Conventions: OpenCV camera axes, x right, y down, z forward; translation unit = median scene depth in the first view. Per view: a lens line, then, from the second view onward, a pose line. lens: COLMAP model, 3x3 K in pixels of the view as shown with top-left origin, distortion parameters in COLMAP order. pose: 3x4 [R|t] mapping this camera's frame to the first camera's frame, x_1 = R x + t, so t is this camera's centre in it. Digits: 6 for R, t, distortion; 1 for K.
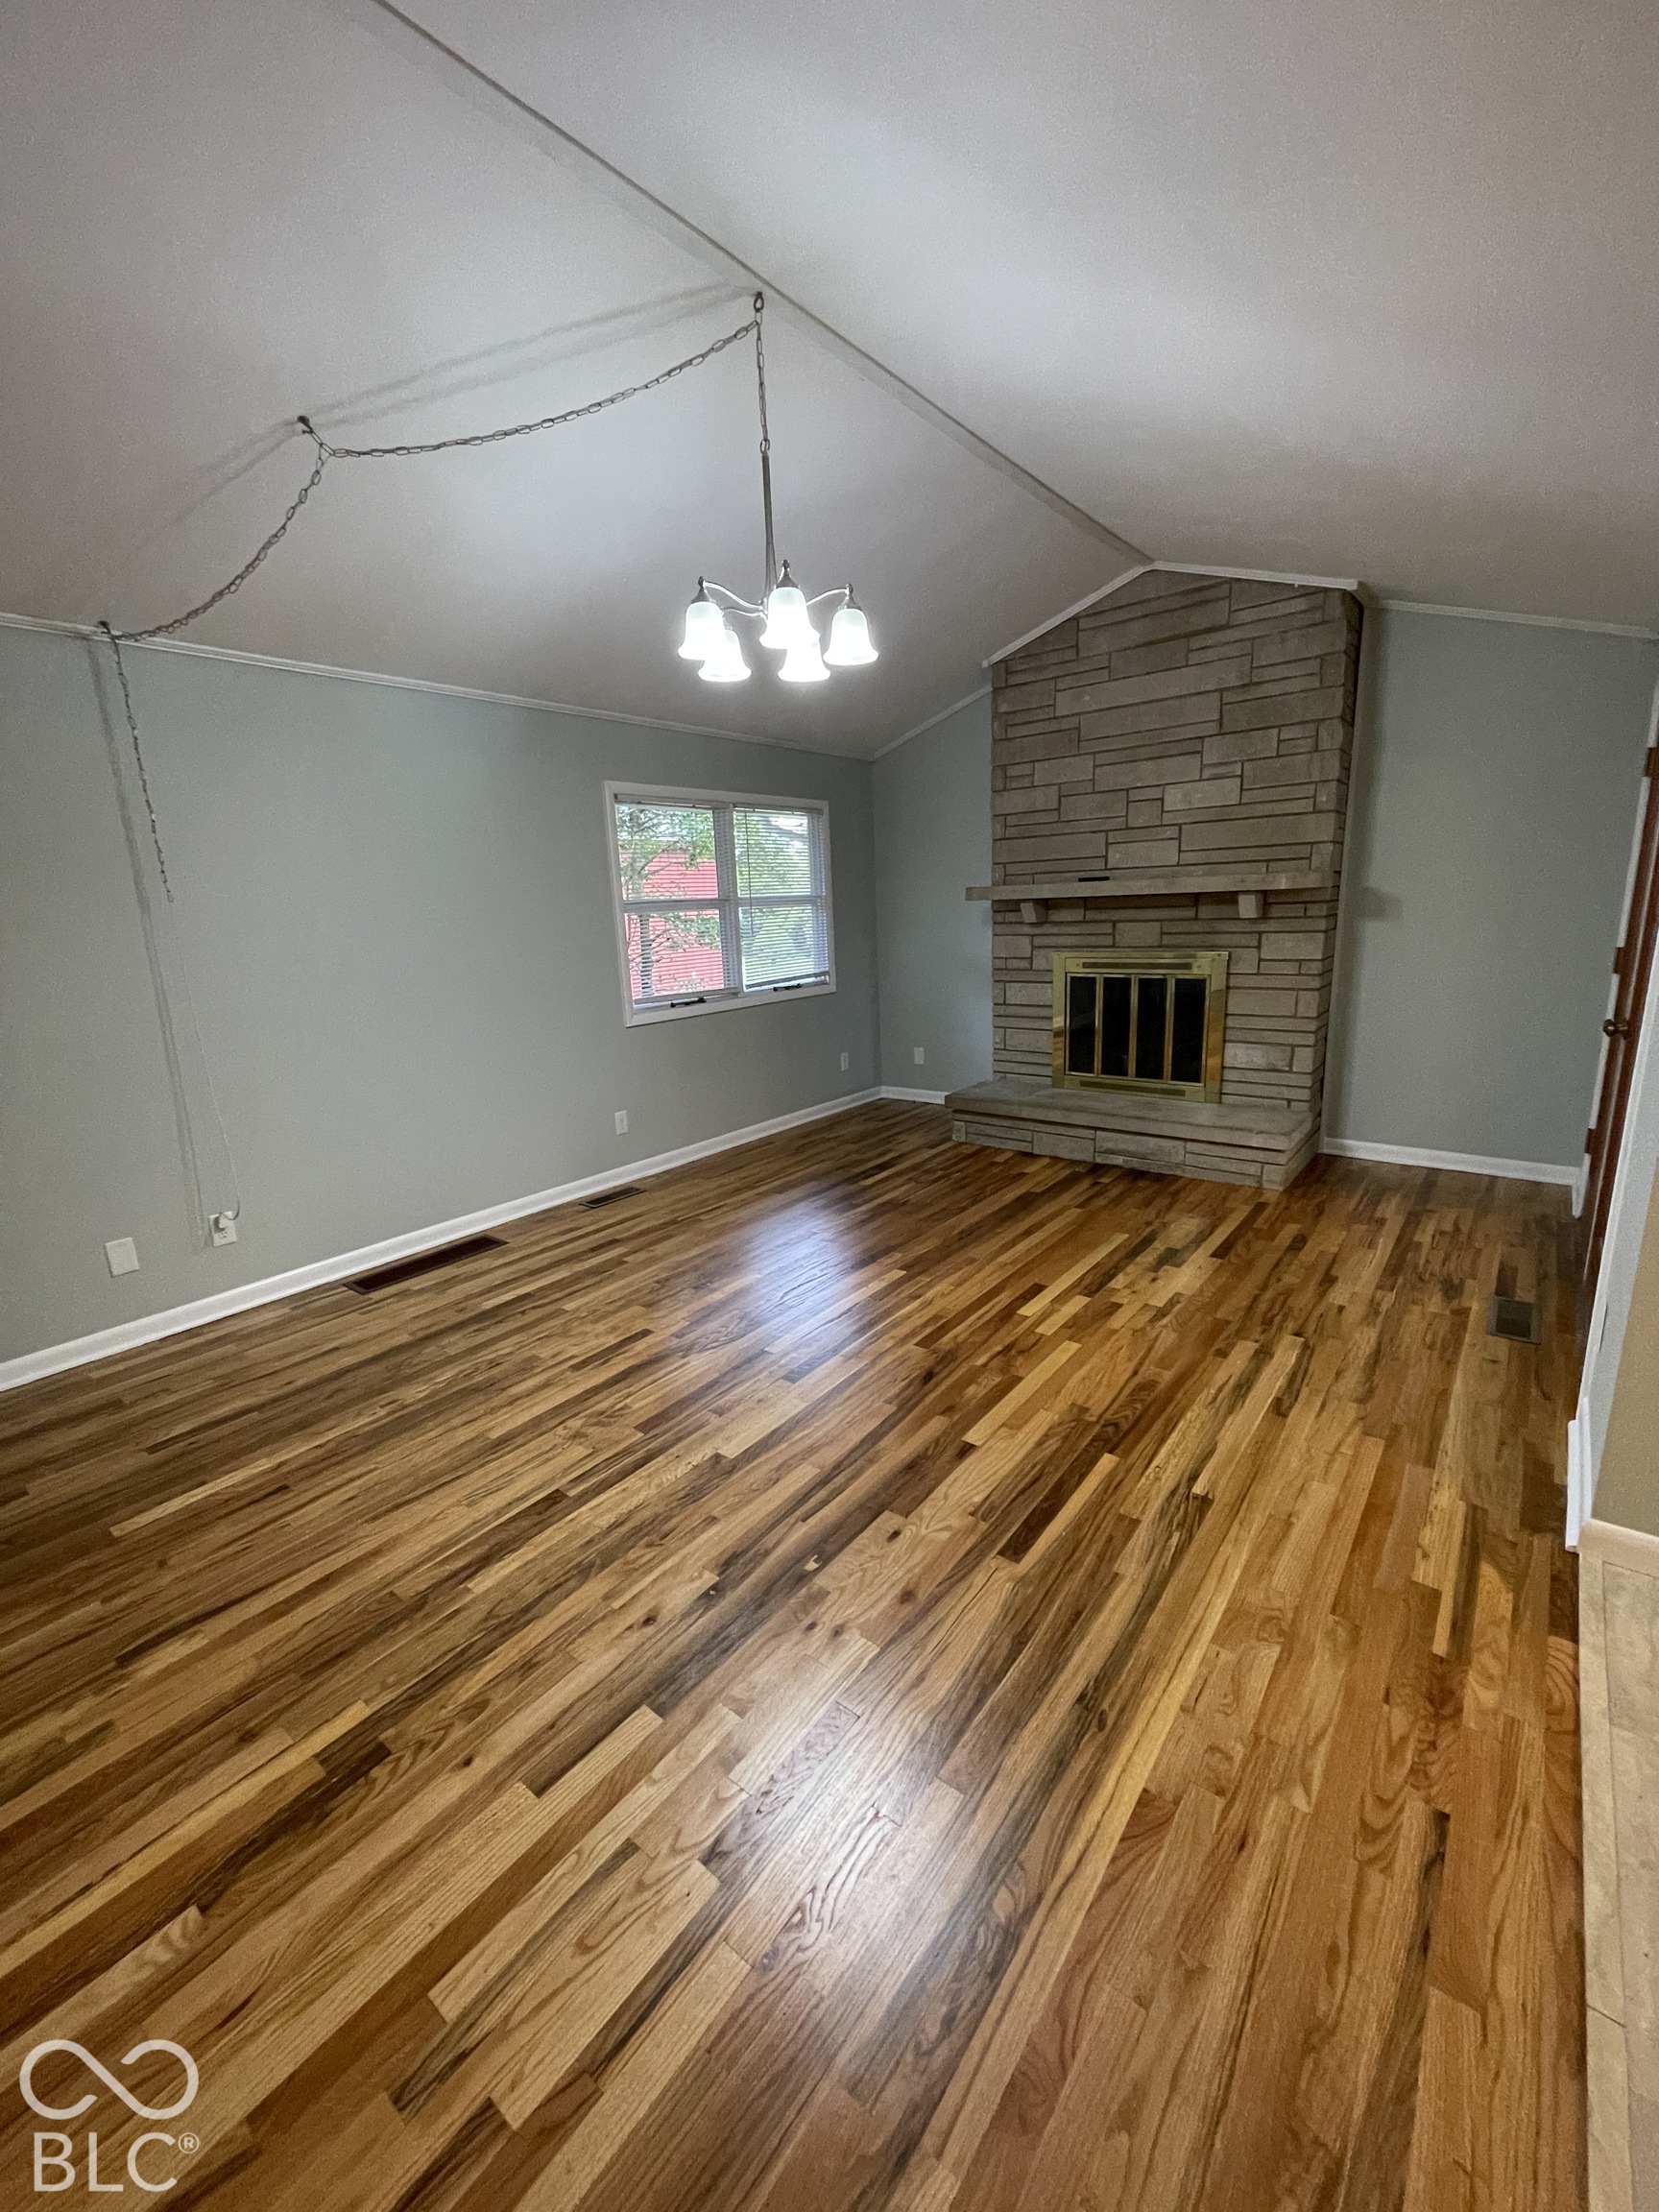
lens RADIAL K [[894.4, 0, 831.7], [0, 894.4, 1111.0], [0, 0, 1]] dist [-0.000188, -0.000915]
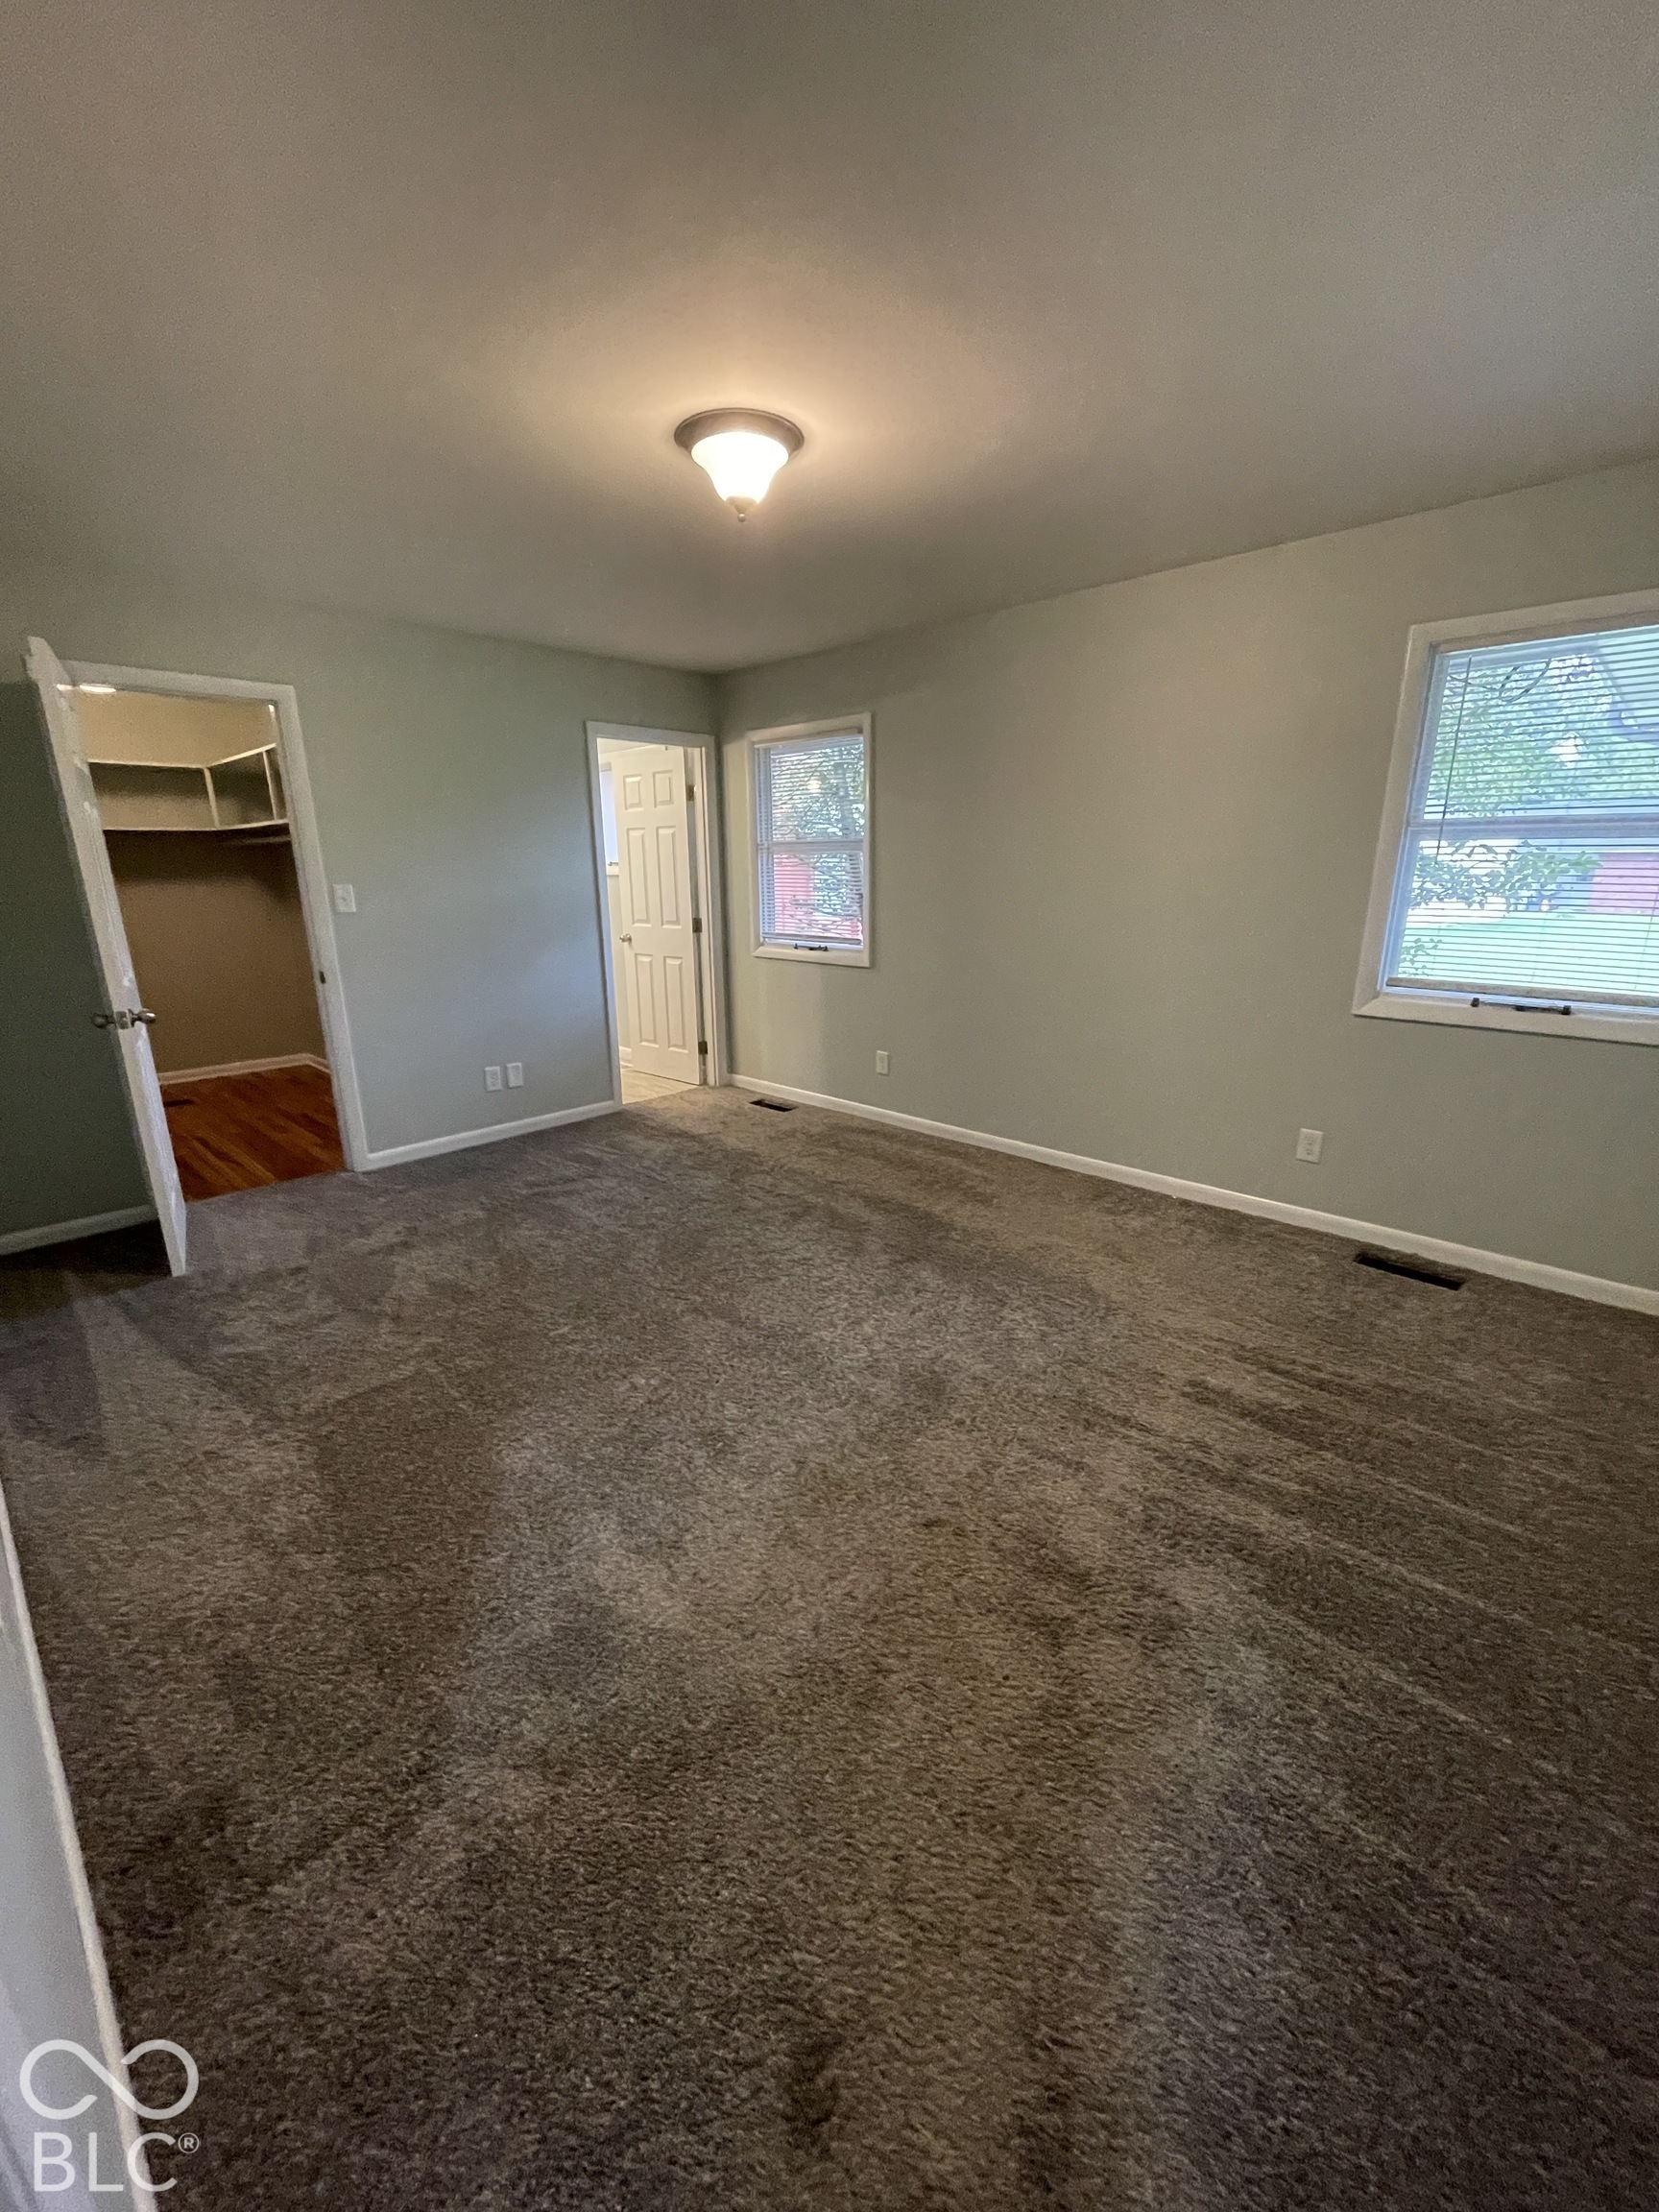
lens RADIAL K [[894.4, 0, 831.7], [0, 894.4, 1111.0], [0, 0, 1]] dist [-0.000188, -0.000915]
pose [[-0.092344, 0.308544, -0.946717, 0.785957], [-0.218913, 0.921226, 0.321590, -0.262870], [0.971365, 0.236946, -0.017526, 1.026550]]
